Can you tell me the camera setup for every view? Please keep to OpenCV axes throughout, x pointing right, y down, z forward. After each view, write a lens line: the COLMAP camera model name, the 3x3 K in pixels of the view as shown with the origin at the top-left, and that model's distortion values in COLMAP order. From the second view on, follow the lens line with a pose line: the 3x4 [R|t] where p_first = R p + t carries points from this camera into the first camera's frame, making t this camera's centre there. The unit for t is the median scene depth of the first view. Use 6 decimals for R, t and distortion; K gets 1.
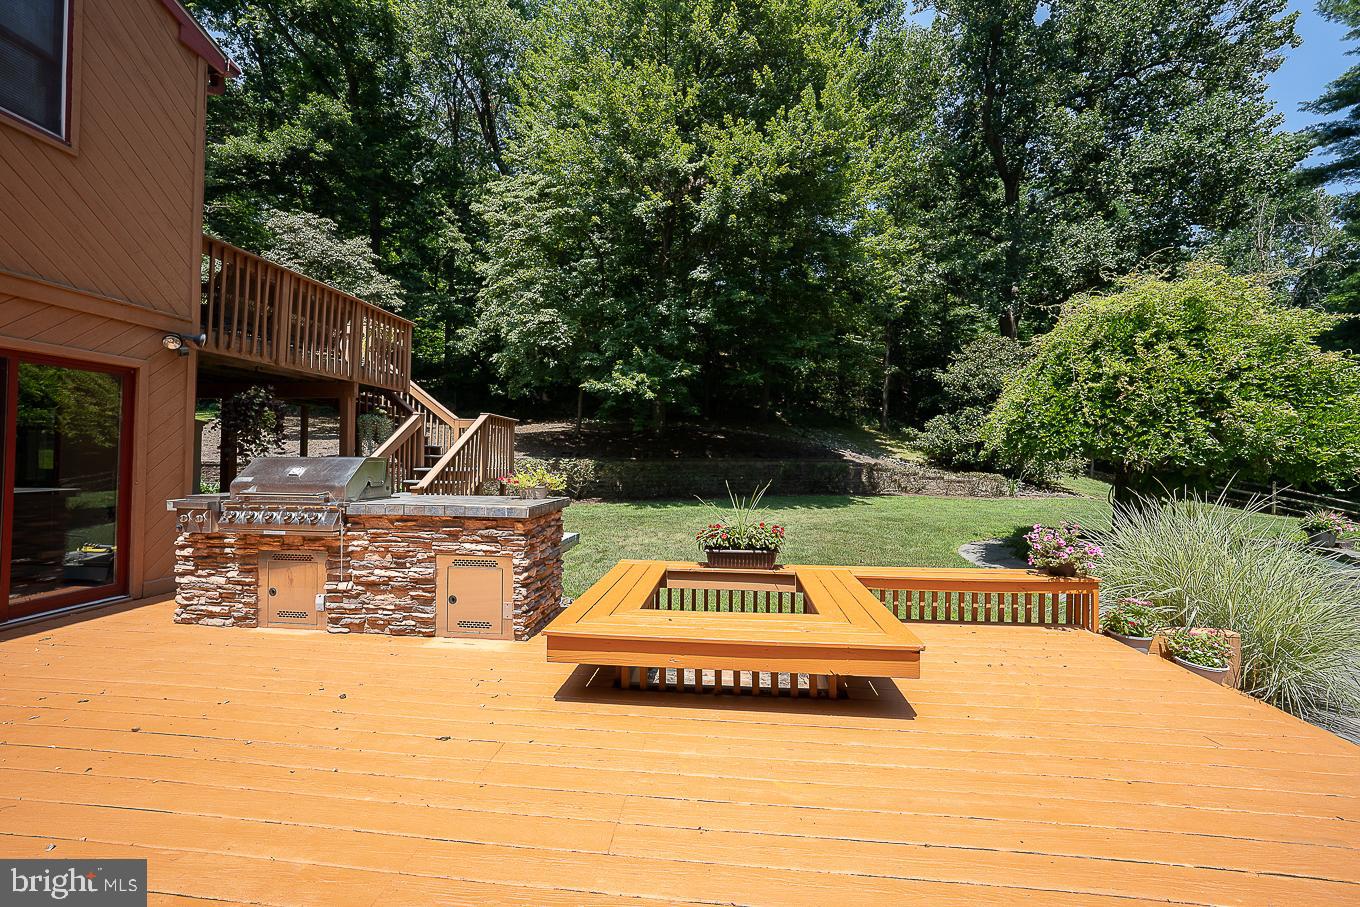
lens RADIAL K [[493.7, 0, 678.9], [0, 493.7, 438.3], [0, 0, 1]] dist [0.001673, 0.000004]
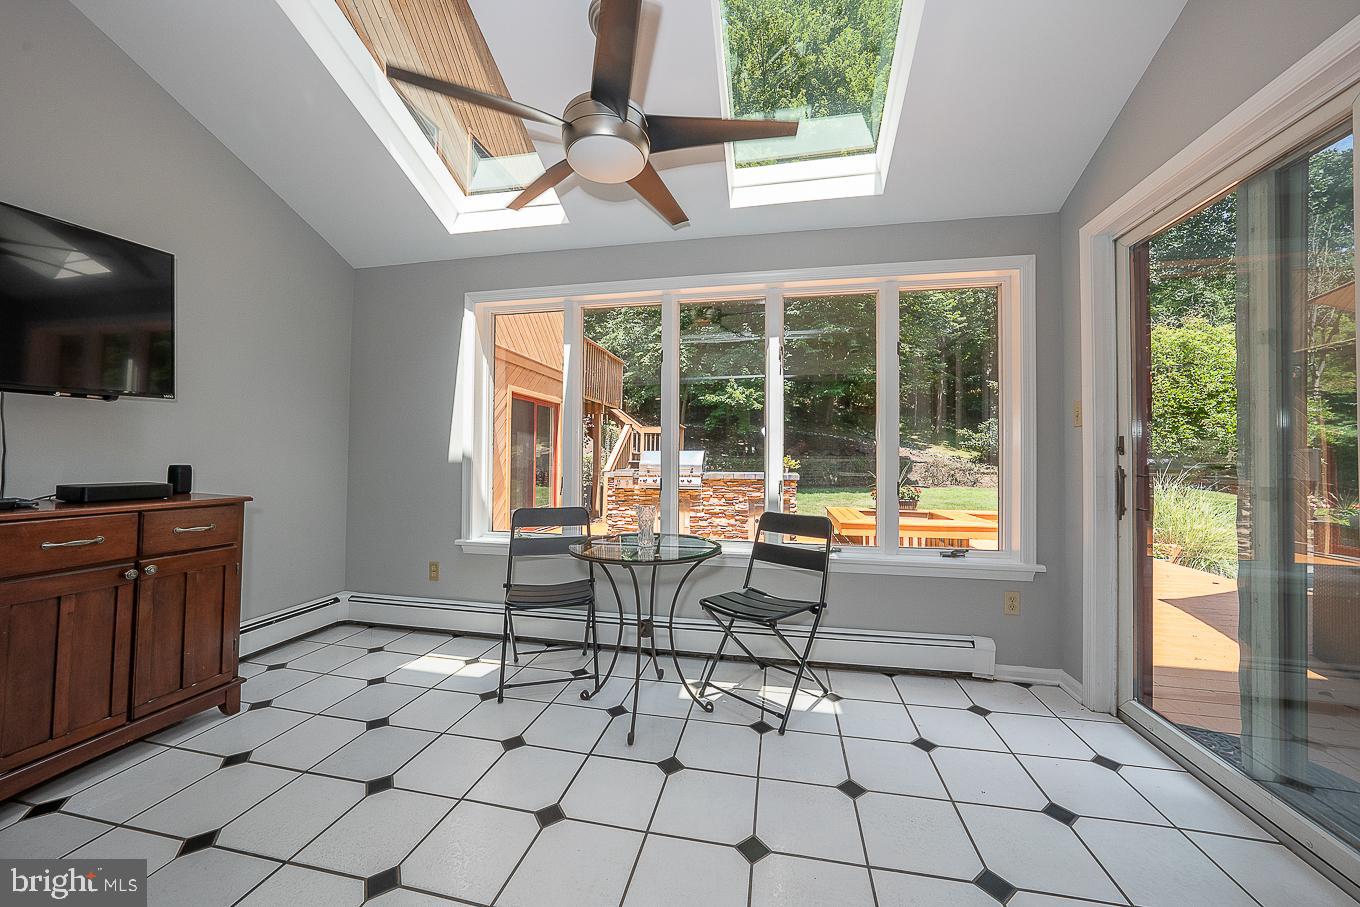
lens RADIAL K [[475.0, 0, 686.7], [0, 475.0, 447.1], [0, 0, 1]] dist [-0.001394, -0.000010]
pose [[0.997007, -0.003207, -0.077240, -0.332228], [0.004453, 0.999863, 0.015963, -0.003859], [0.077178, -0.016260, 0.996885, -0.531118]]
